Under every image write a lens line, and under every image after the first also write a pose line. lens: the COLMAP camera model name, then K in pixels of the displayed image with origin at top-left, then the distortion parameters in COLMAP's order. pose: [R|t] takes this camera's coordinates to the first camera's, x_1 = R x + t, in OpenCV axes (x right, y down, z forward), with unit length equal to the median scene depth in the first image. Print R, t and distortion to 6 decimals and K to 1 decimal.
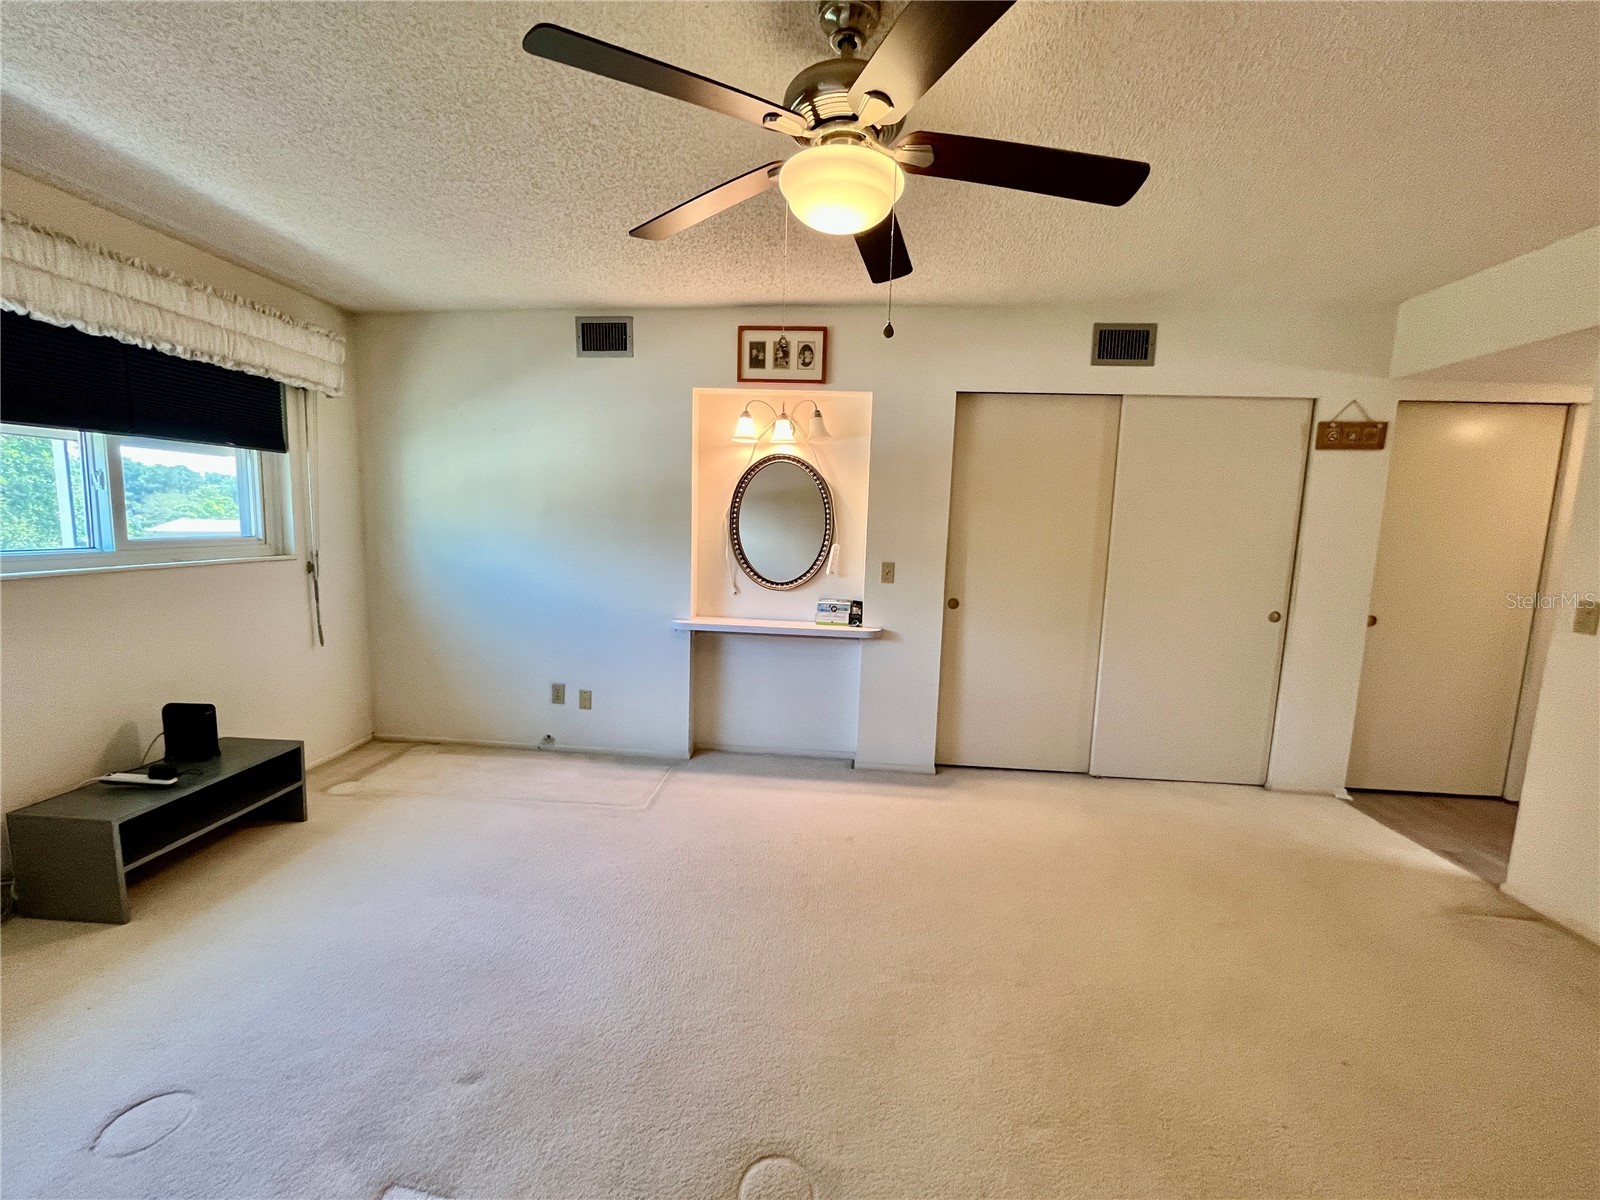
lens RADIAL K [[650.4, 0, 800.0], [0, 650.4, 600.0], [0, 0, 1]] dist [0.002463, -0.000207]
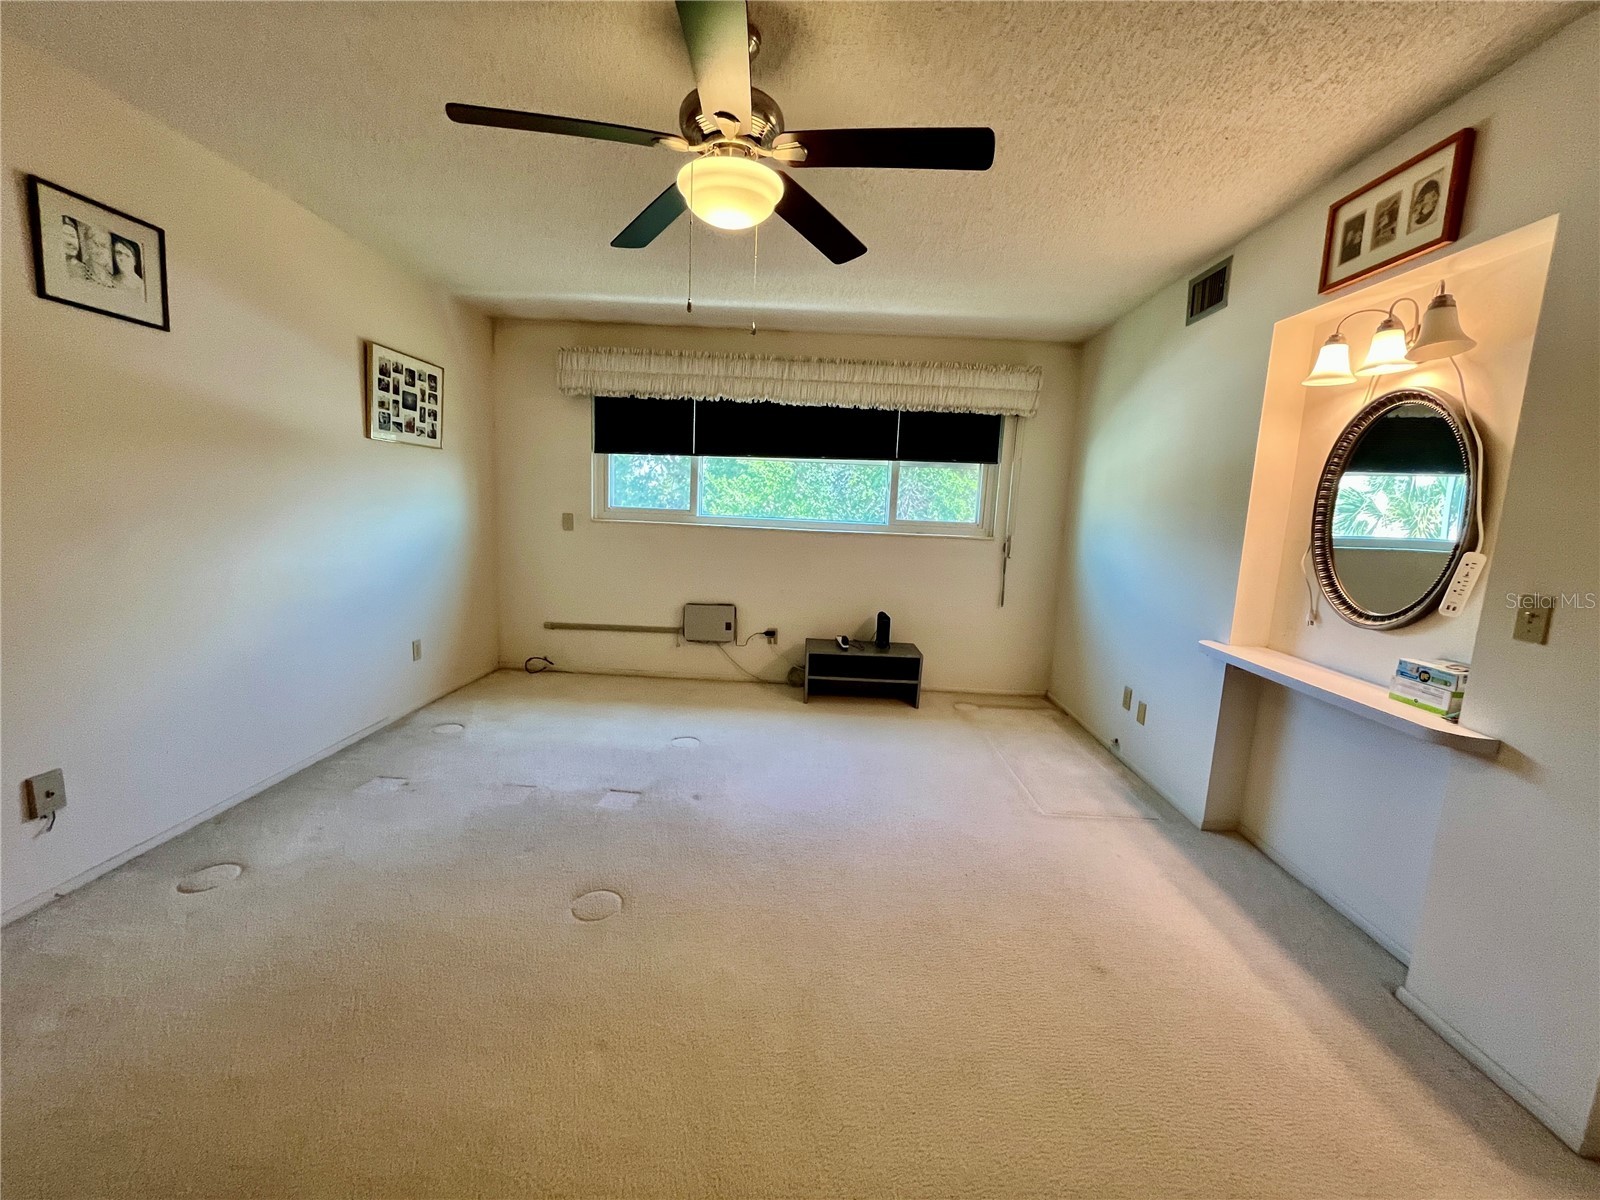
lens RADIAL K [[650.4, 0, 800.0], [0, 650.4, 600.0], [0, 0, 1]] dist [0.002463, -0.000207]
pose [[0.047169, 0.120277, -0.991619, 0.564630], [-0.165319, 0.979974, 0.111000, -0.022449], [0.985112, 0.158698, 0.066108, 0.496730]]
